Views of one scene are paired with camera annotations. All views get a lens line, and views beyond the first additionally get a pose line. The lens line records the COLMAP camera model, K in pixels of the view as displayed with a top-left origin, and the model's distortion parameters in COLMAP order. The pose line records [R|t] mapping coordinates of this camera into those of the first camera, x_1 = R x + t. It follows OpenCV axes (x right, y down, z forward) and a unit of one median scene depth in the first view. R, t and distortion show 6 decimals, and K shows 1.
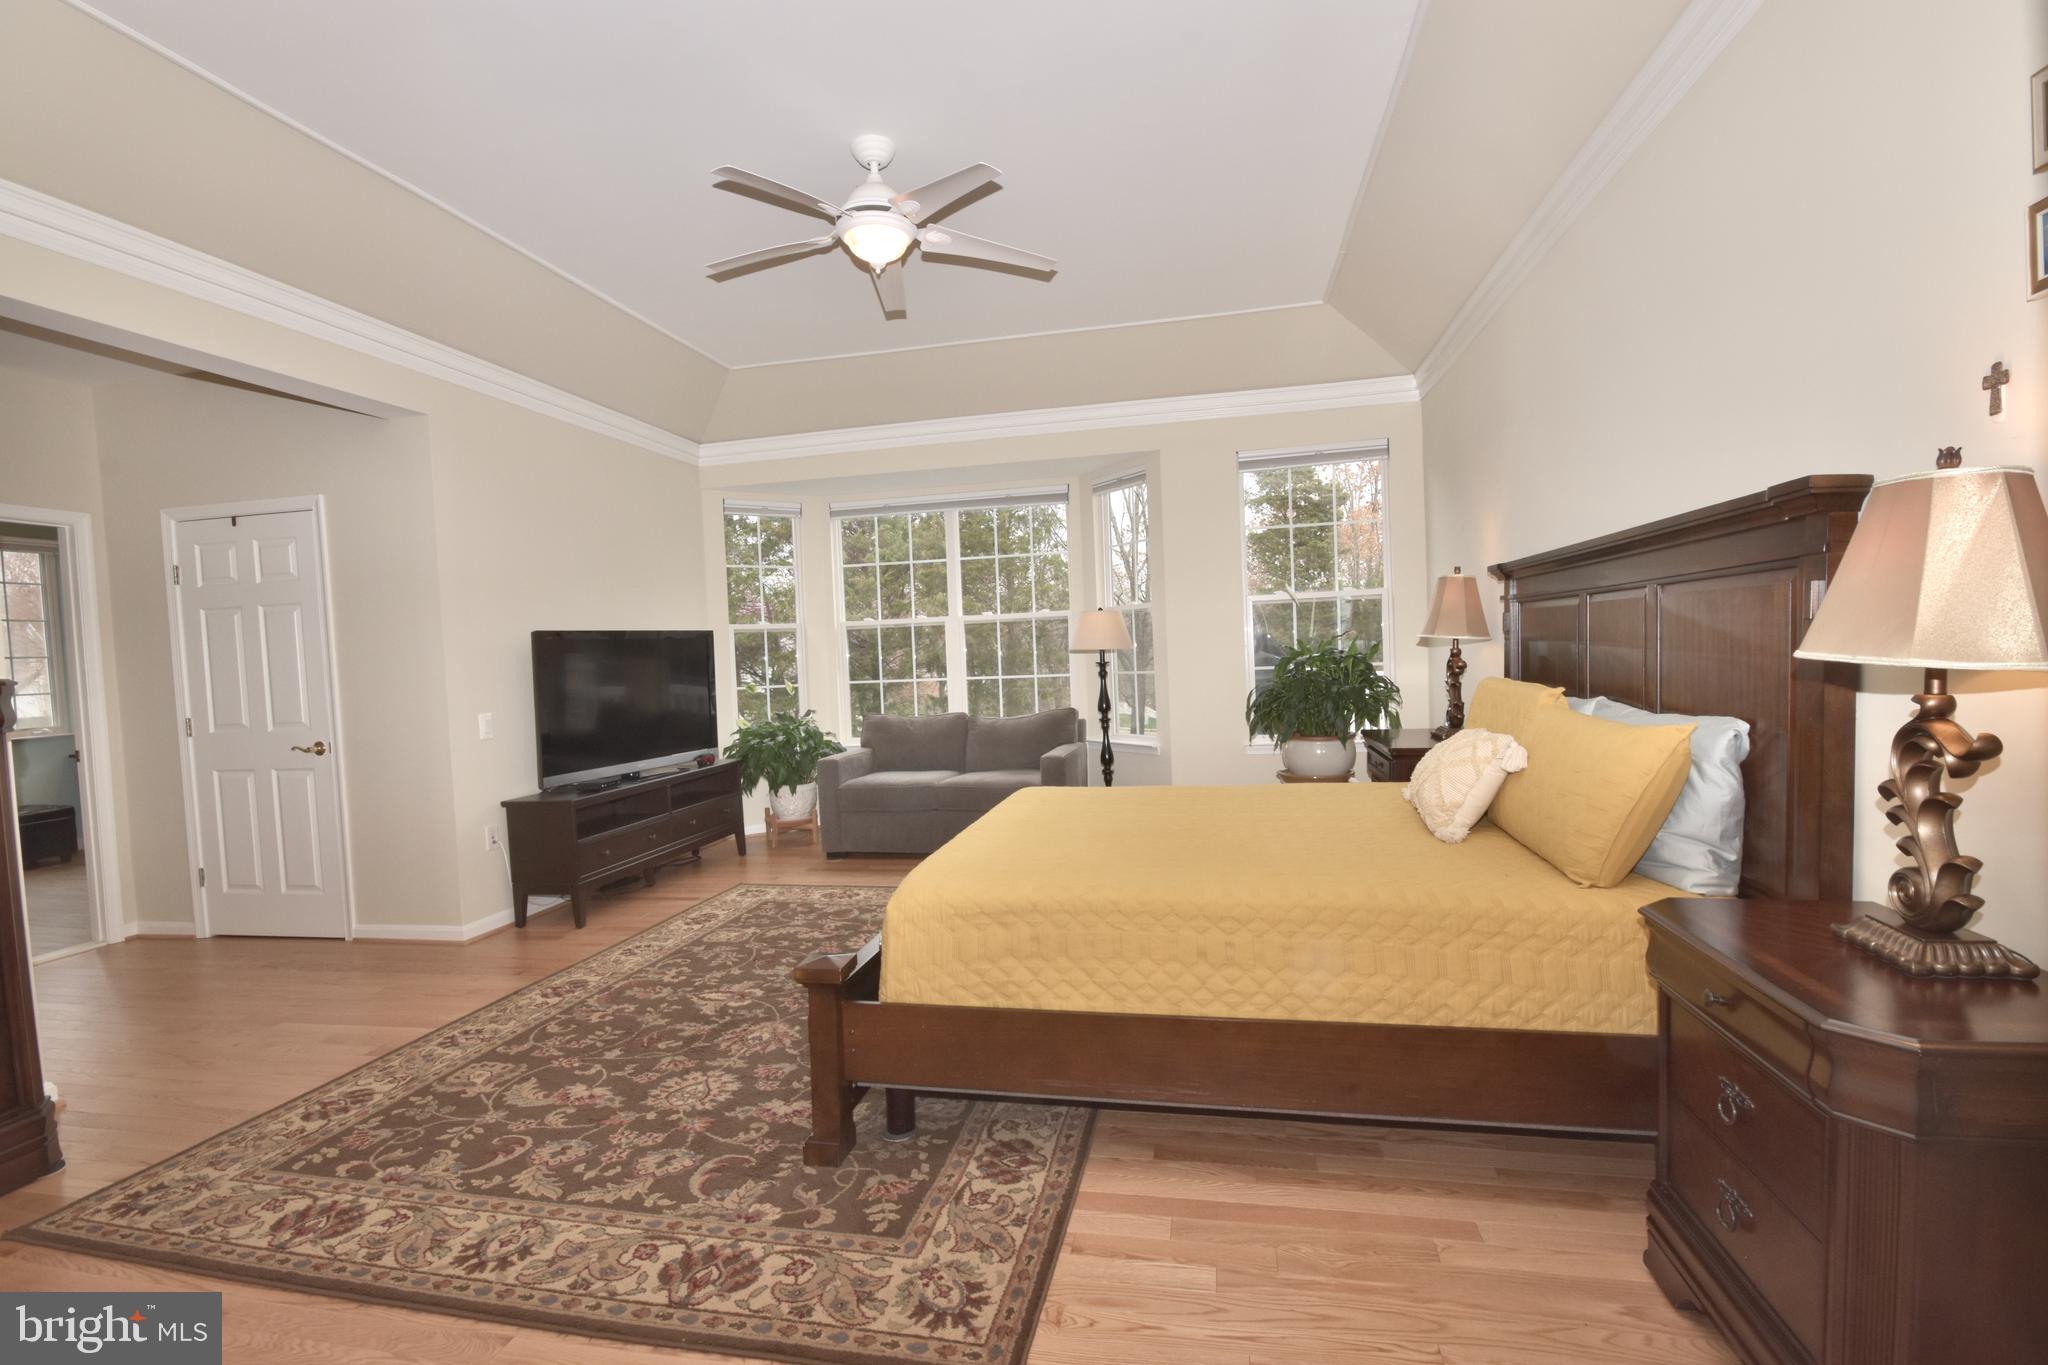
lens RADIAL K [[911.3, 0, 1033.1], [0, 911.3, 692.6], [0, 0, 1]] dist [0.001391, -0.007651]
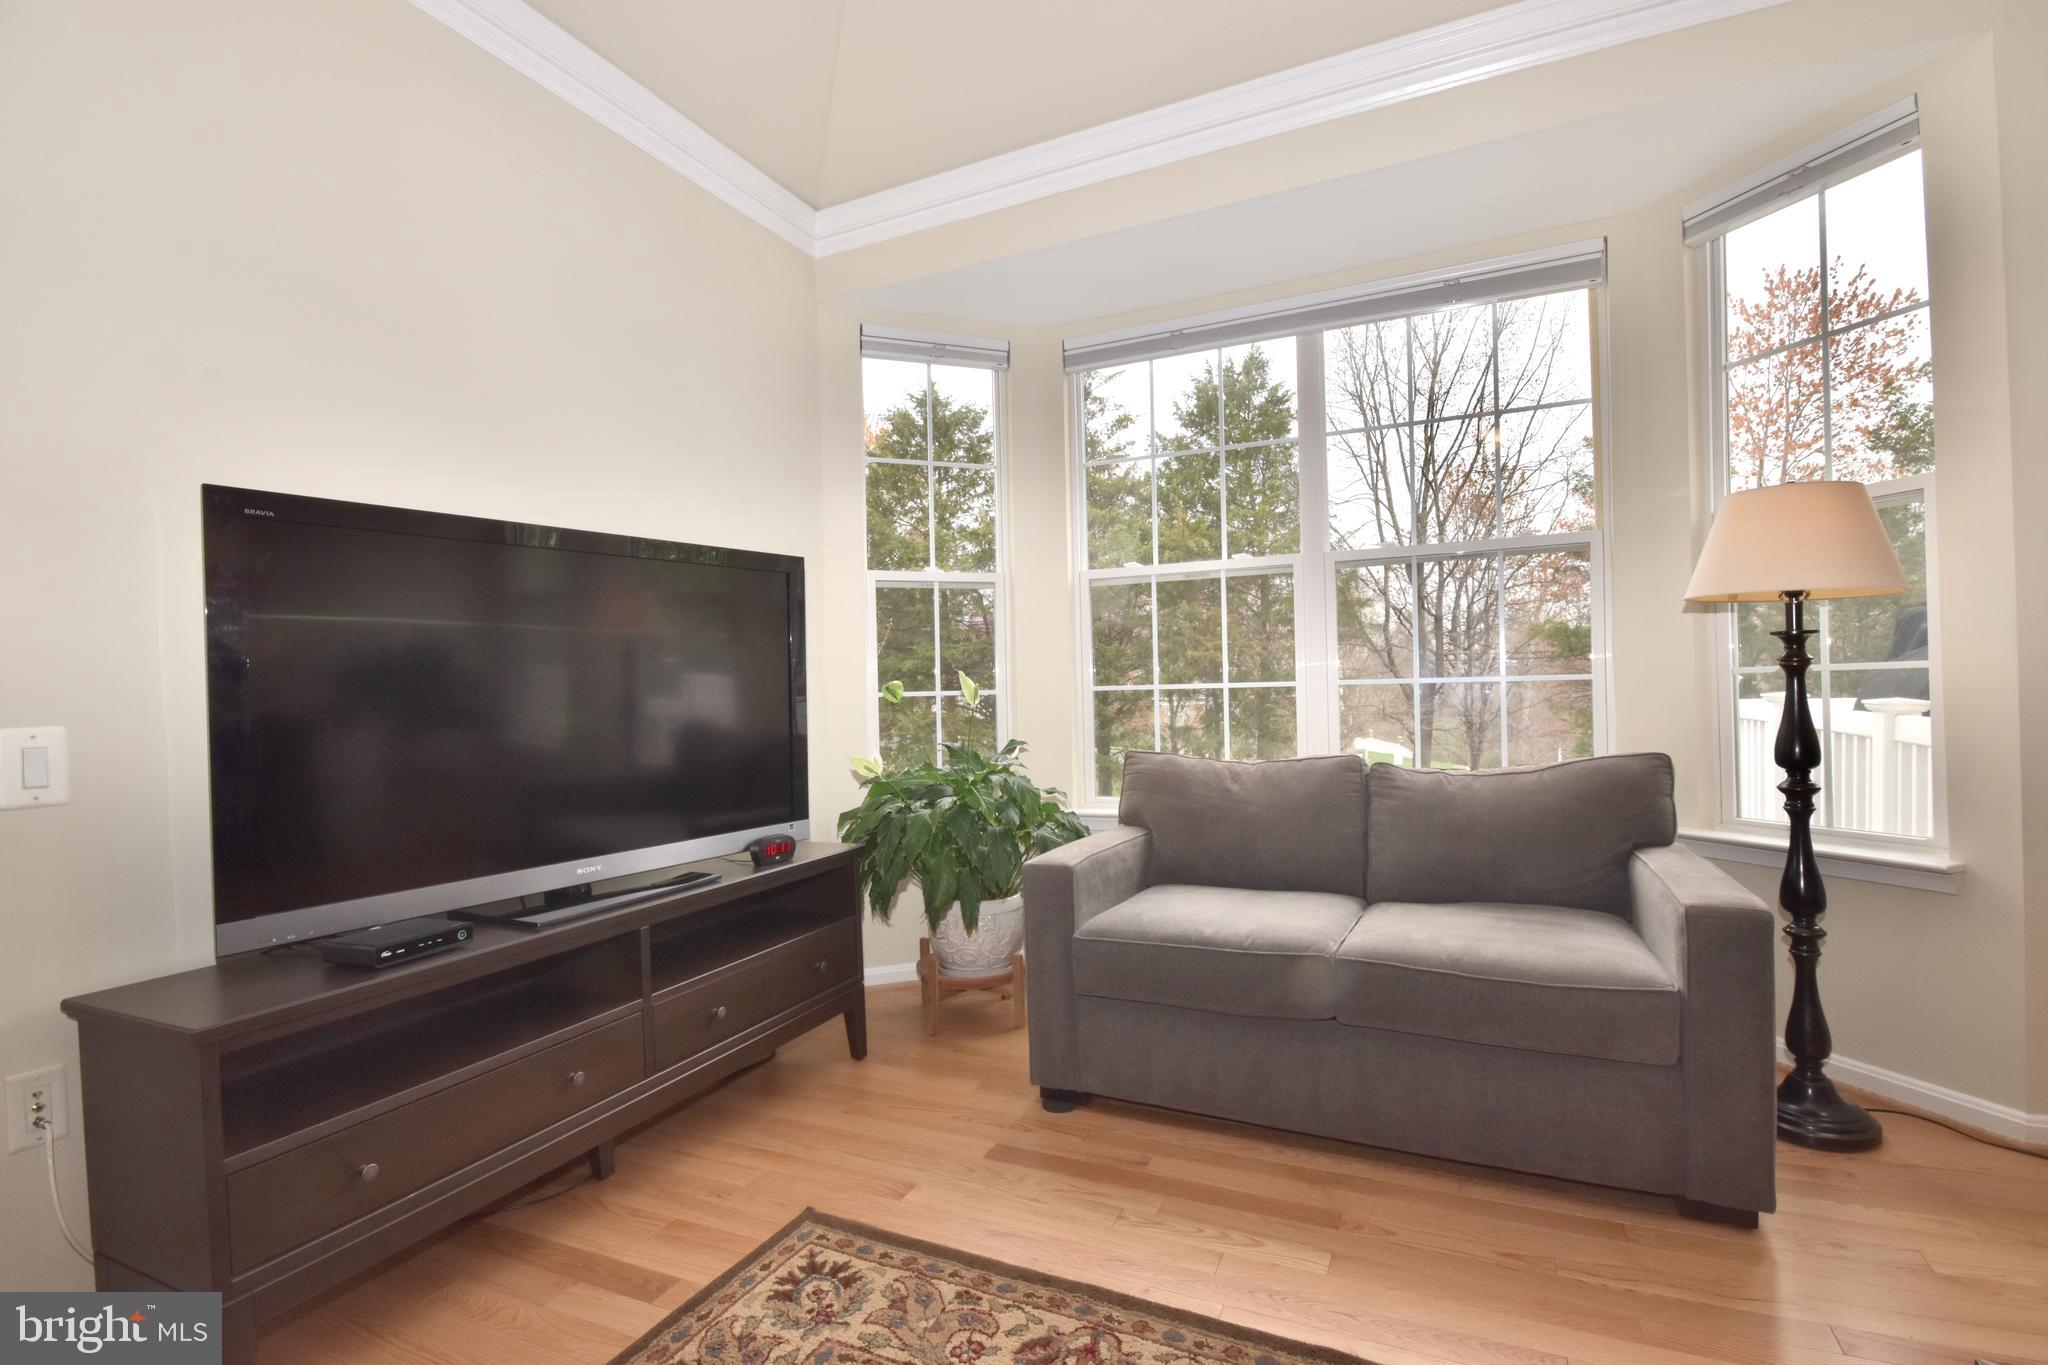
lens RADIAL K [[896.7, 0, 1031.9], [0, 896.7, 689.2], [0, 0, 1]] dist [0.002256, 0.000091]
pose [[0.970610, 0.012019, -0.240359, -0.130154], [-0.021850, 0.999028, -0.038282, 0.010506], [0.239666, 0.042409, 0.969929, 0.575472]]
